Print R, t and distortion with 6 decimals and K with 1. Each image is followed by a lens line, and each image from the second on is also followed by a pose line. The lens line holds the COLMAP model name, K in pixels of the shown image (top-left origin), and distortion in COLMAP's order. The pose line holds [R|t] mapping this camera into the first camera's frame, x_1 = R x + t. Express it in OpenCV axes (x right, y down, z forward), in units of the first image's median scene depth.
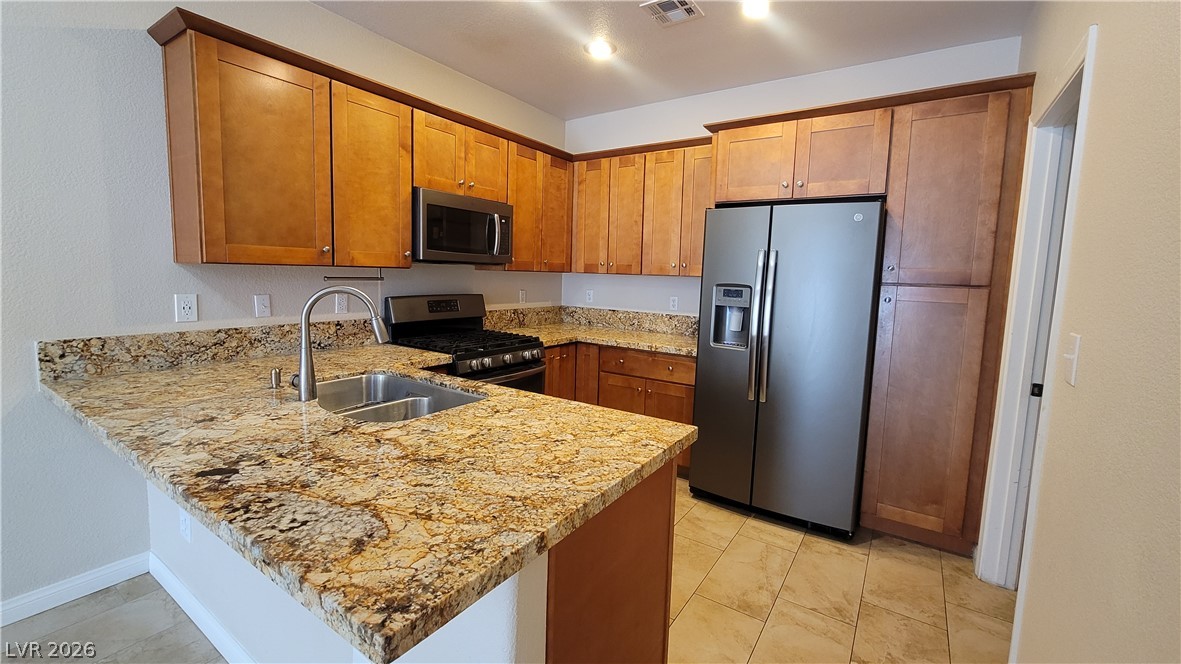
lens RADIAL K [[483.2, 0, 593.9], [0, 483.2, 319.5], [0, 0, 1]] dist [-0.003058, 0.000208]
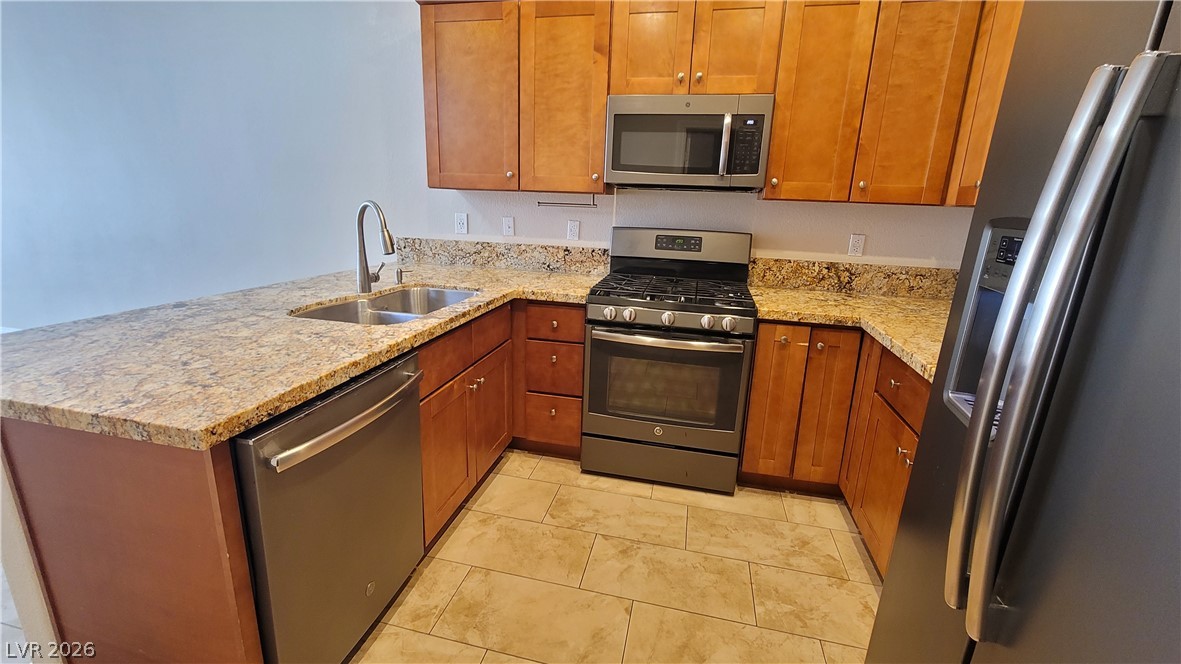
lens RADIAL K [[483.2, 0, 589.8], [0, 483.2, 323.1], [0, 0, 1]] dist [-0.003058, 0.000208]
pose [[0.359705, 0.215877, -0.907750, 0.570985], [-0.116279, 0.975655, 0.185950, -0.043203], [0.925793, 0.038665, 0.376050, 0.782930]]
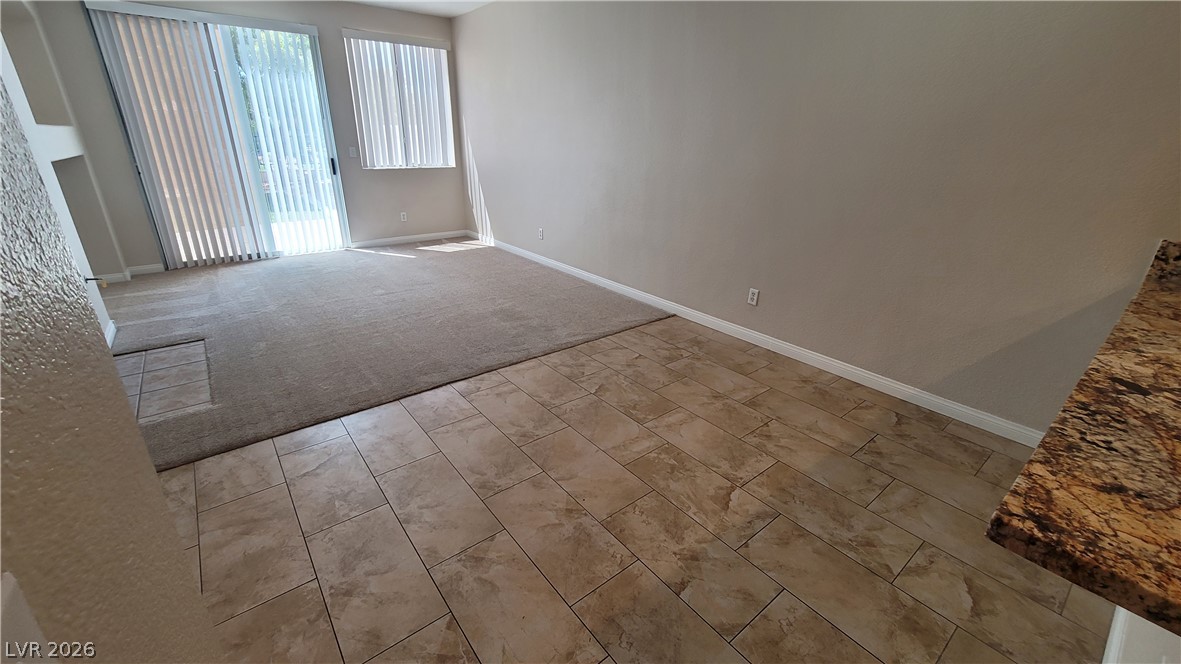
lens RADIAL K [[483.2, 0, 587.8], [0, 483.2, 318.5], [0, 0, 1]] dist [-0.003058, 0.000208]
pose [[-0.308317, 0.305349, -0.900946, 0.201253], [-0.119543, 0.927140, 0.355136, -0.015314], [0.943743, 0.217196, -0.249351, 0.075759]]
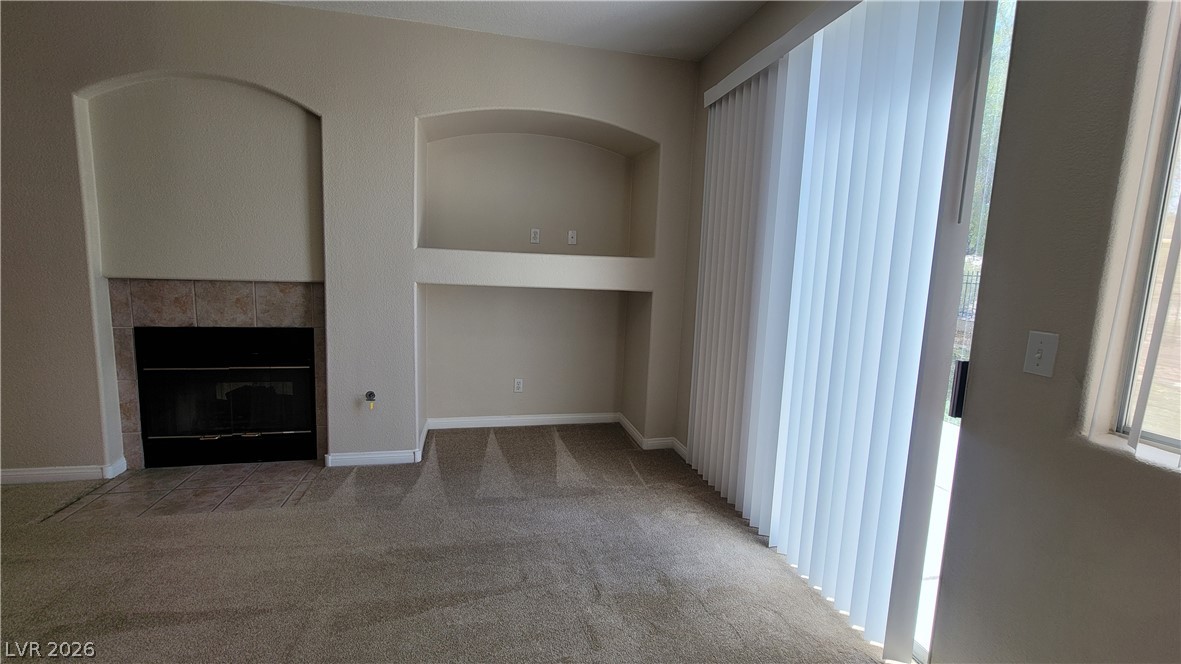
lens RADIAL K [[483.2, 0, 587.5], [0, 483.2, 323.1], [0, 0, 1]] dist [-0.003058, 0.000208]
pose [[-0.723551, -0.142219, 0.675461, -2.014969], [0.007952, 0.976763, 0.214176, 0.068830], [-0.690225, 0.160339, -0.705607, -1.191316]]
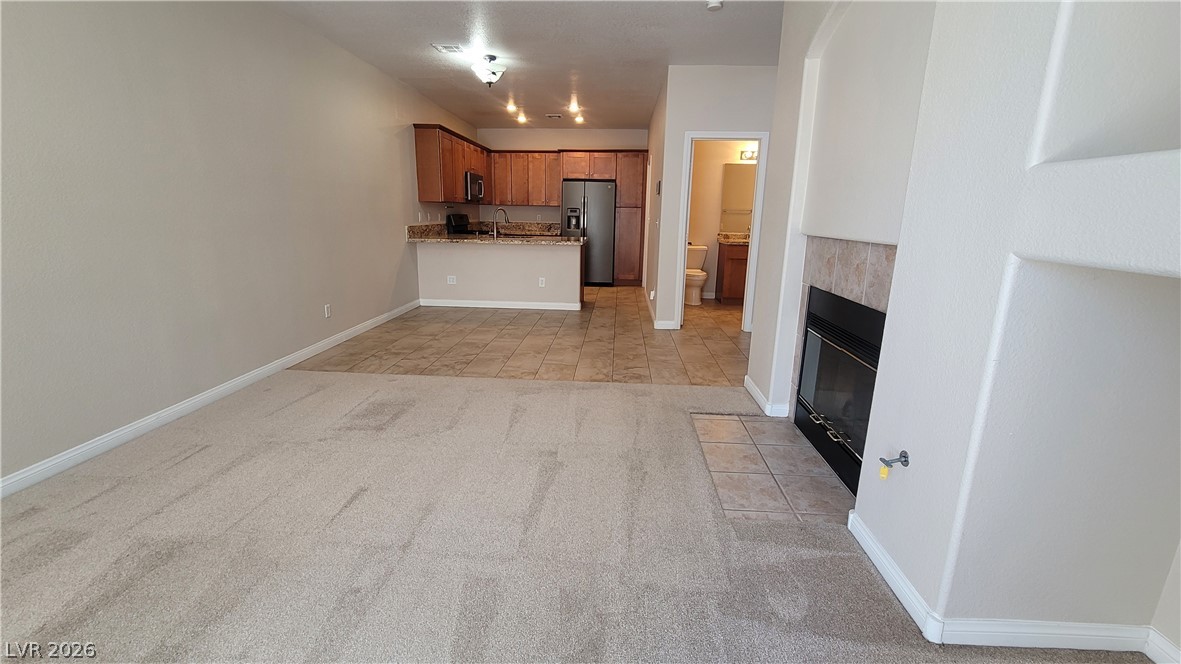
lens RADIAL K [[483.2, 0, 592.7], [0, 483.2, 325.2], [0, 0, 1]] dist [-0.003058, 0.000208]
pose [[0.863610, -0.127205, 0.487849, -1.417572], [0.055520, 0.985757, 0.158749, 0.212381], [-0.501094, -0.110012, 0.858372, -2.082249]]
